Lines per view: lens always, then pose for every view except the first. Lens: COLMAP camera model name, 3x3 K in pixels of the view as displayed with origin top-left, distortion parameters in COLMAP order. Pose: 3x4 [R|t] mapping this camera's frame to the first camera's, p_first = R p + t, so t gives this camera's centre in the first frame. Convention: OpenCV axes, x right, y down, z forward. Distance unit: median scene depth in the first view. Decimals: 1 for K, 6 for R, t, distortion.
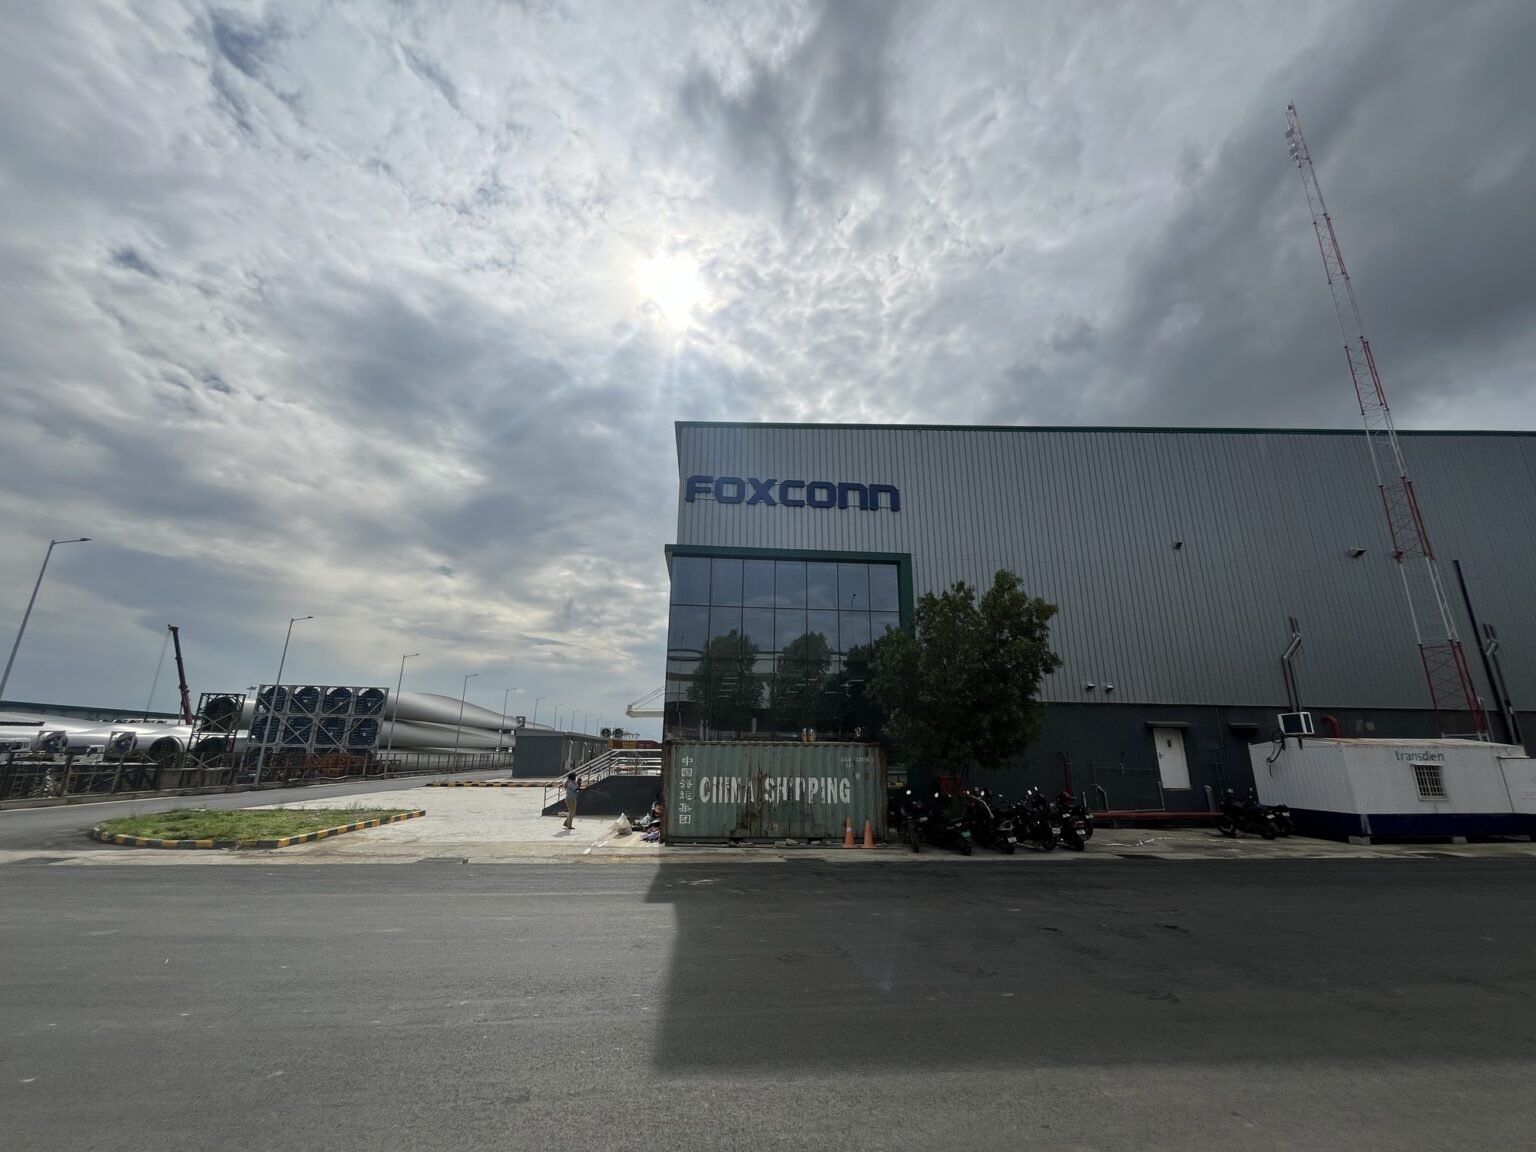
lens RADIAL K [[625.5, 0, 769.3], [0, 625.5, 571.8], [0, 0, 1]] dist [-0.000594, -0.000262]
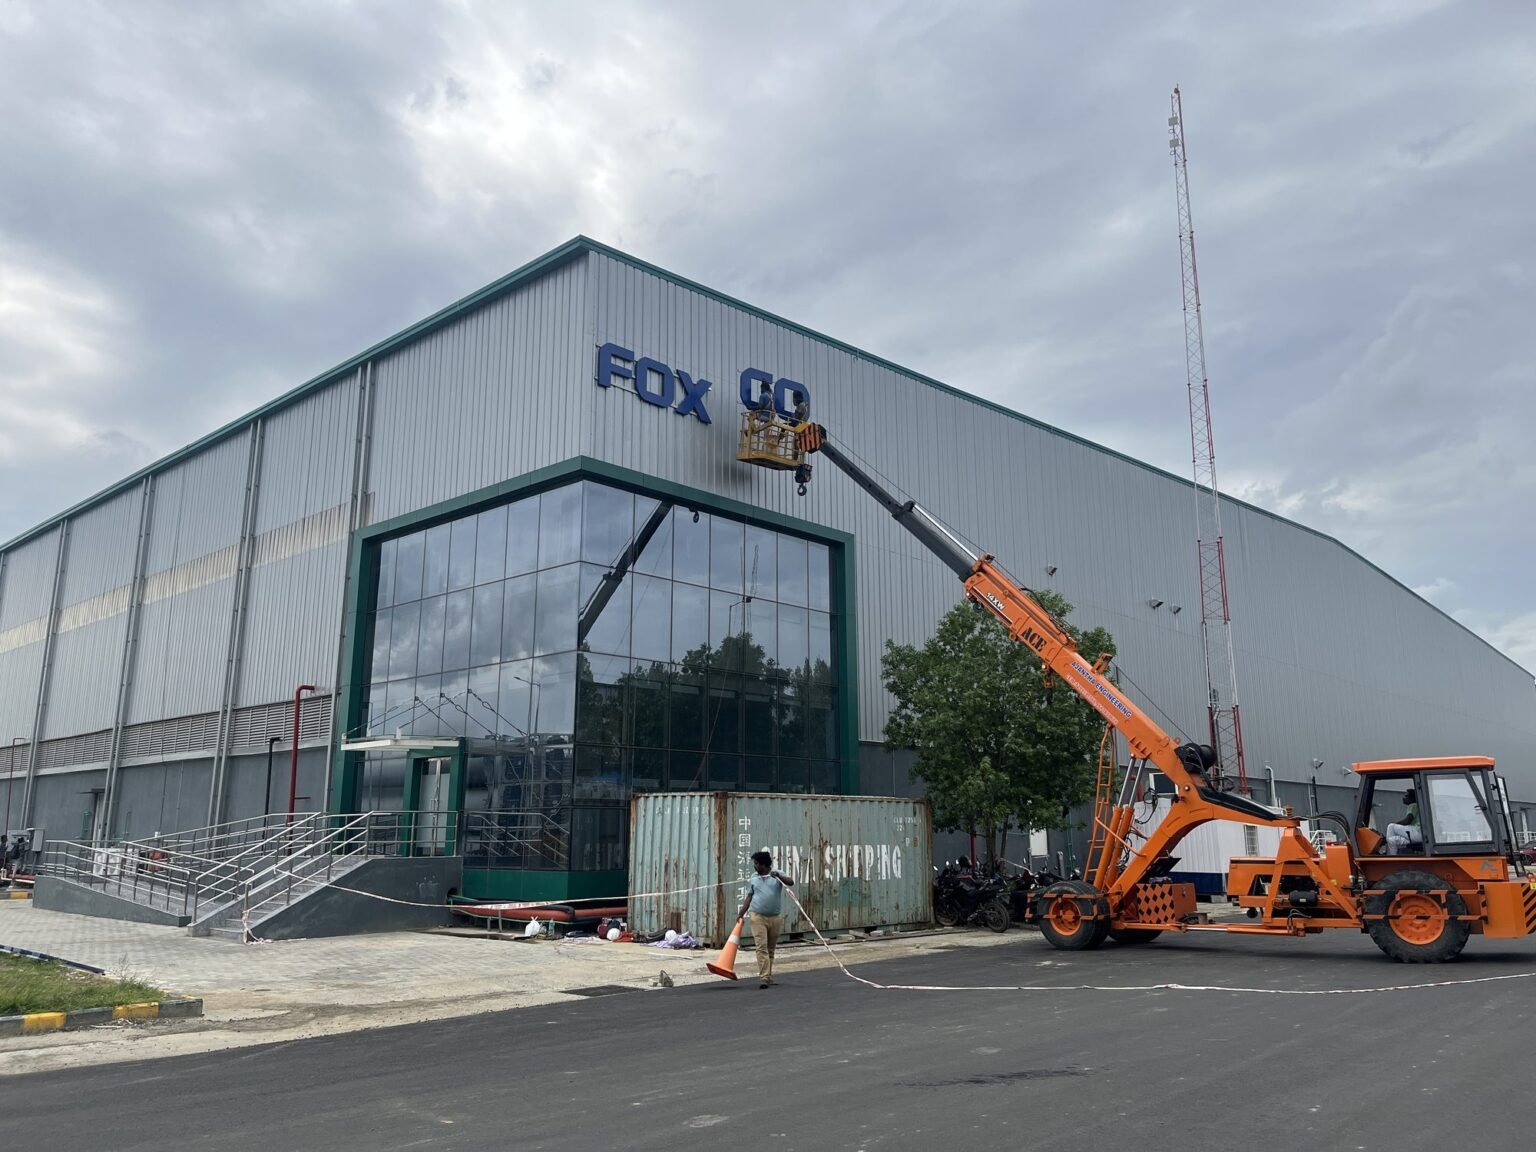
lens RADIAL K [[1138.6, 0, 761.5], [0, 1138.6, 555.6], [0, 0, 1]] dist [0.079051, -0.104009]
pose [[0.750453, 0.144876, 0.644850, -0.856150], [-0.177958, 0.983939, -0.013957, 0.038588], [-0.636515, -0.104282, 0.764182, 0.098277]]
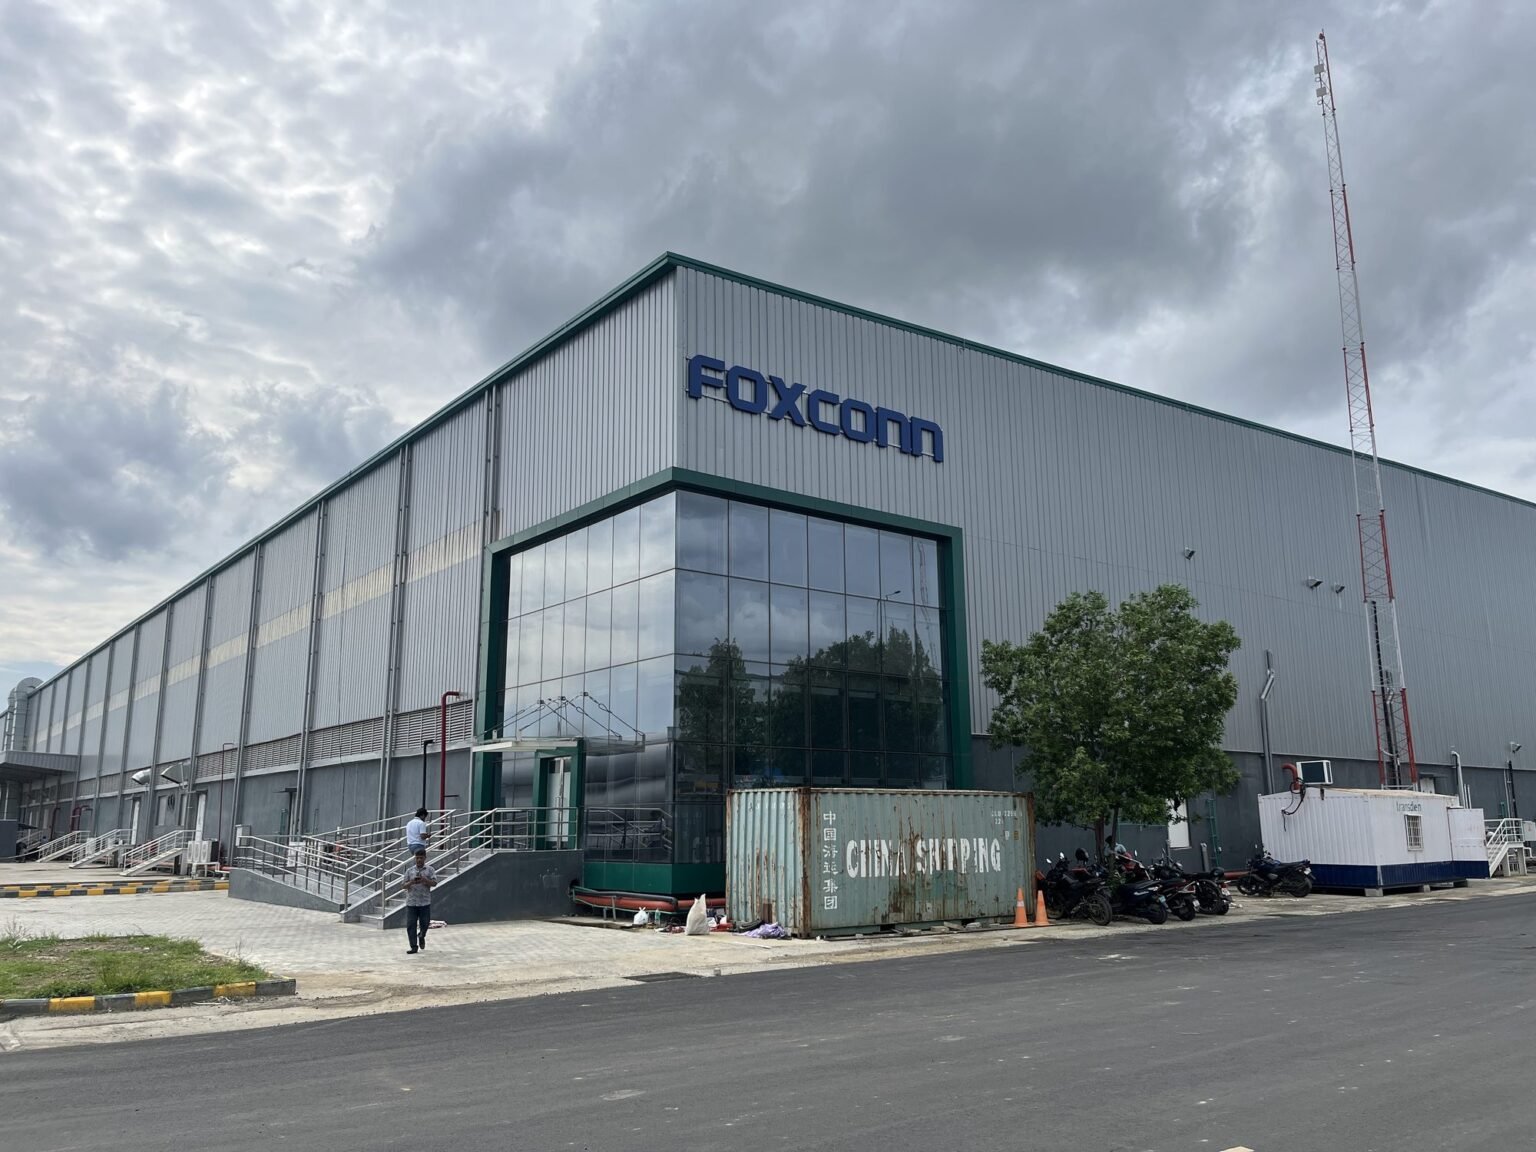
lens RADIAL K [[1139.9, 0, 770.6], [0, 1139.9, 577.5], [0, 0, 1]] dist [0.068254, -0.079787]
pose [[0.844500, 0.097005, 0.526696, -0.789469], [-0.135714, 0.990121, 0.035245, 0.011917], [-0.518074, -0.101244, 0.849323, 0.016414]]
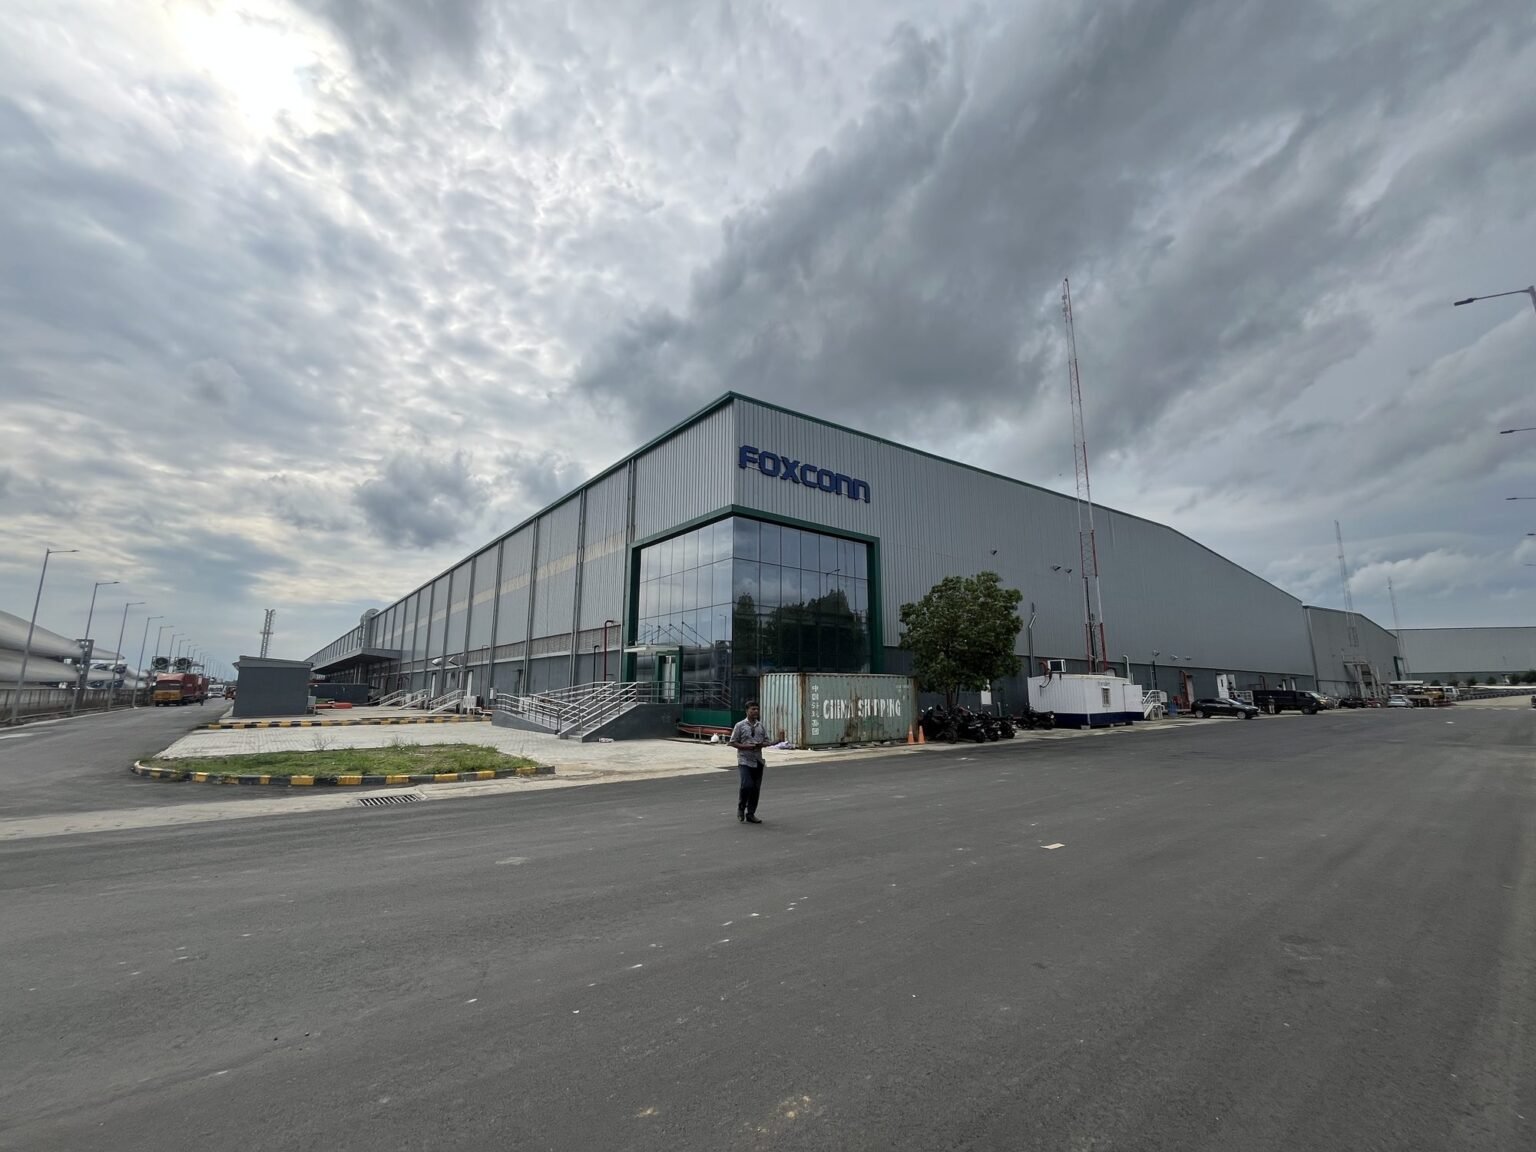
lens RADIAL K [[613.7, 0, 770.3], [0, 613.7, 574.8], [0, 0, 1]] dist [0.000423, -0.000230]
pose [[0.835775, 0.093687, 0.541021, -0.847881], [-0.148138, 0.987271, 0.057882, 0.009962], [-0.528712, -0.128522, 0.839015, 0.011537]]
